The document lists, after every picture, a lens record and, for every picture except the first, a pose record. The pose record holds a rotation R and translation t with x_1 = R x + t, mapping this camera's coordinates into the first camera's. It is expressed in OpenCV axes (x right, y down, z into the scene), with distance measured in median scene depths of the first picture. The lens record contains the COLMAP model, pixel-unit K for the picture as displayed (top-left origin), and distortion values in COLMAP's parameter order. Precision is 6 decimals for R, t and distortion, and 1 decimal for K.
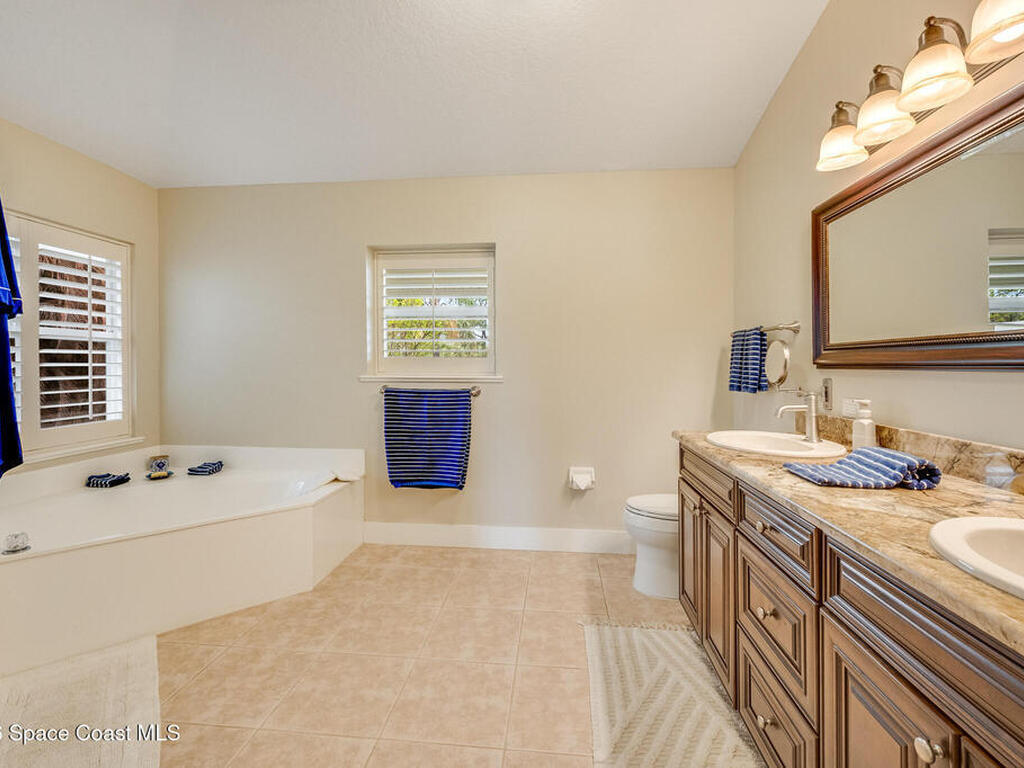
lens RADIAL K [[457.7, 0, 515.4], [0, 457.7, 375.8], [0, 0, 1]] dist [0.001714, -0.000391]
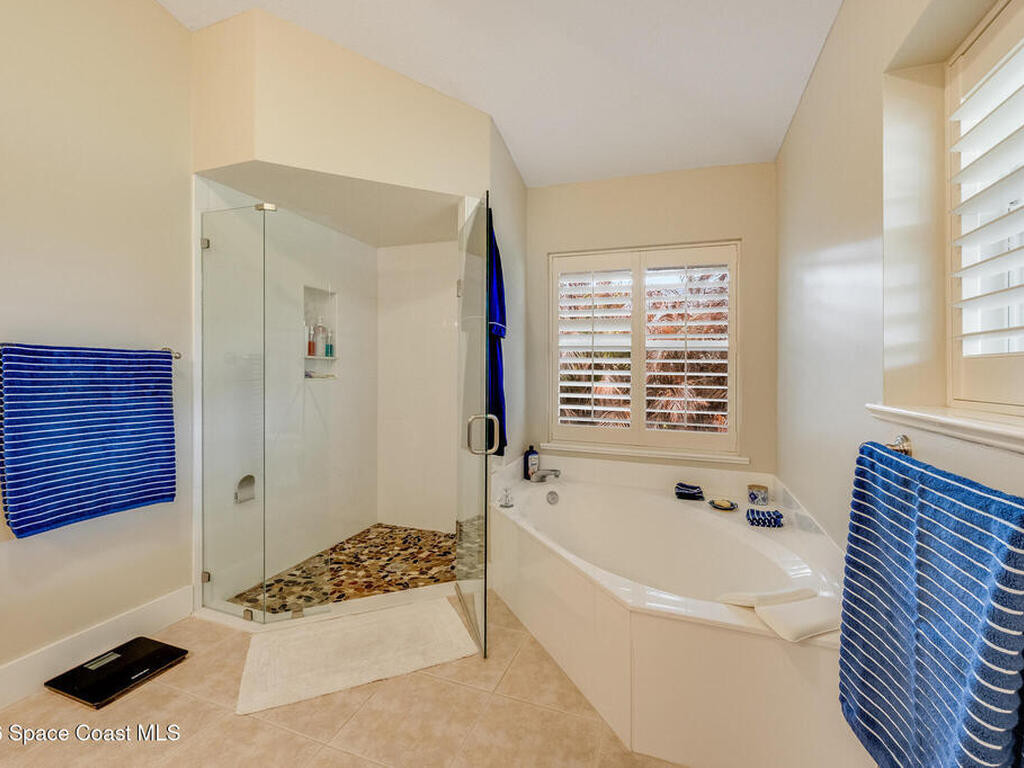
lens RADIAL K [[457.7, 0, 515.4], [0, 457.7, 375.8], [0, 0, 1]] dist [0.001714, -0.000391]
pose [[-0.268424, 0.000986, -0.963300, 0.131968], [-0.027547, 0.999583, 0.008699, -0.016726], [0.962907, 0.028871, -0.268285, 0.783062]]
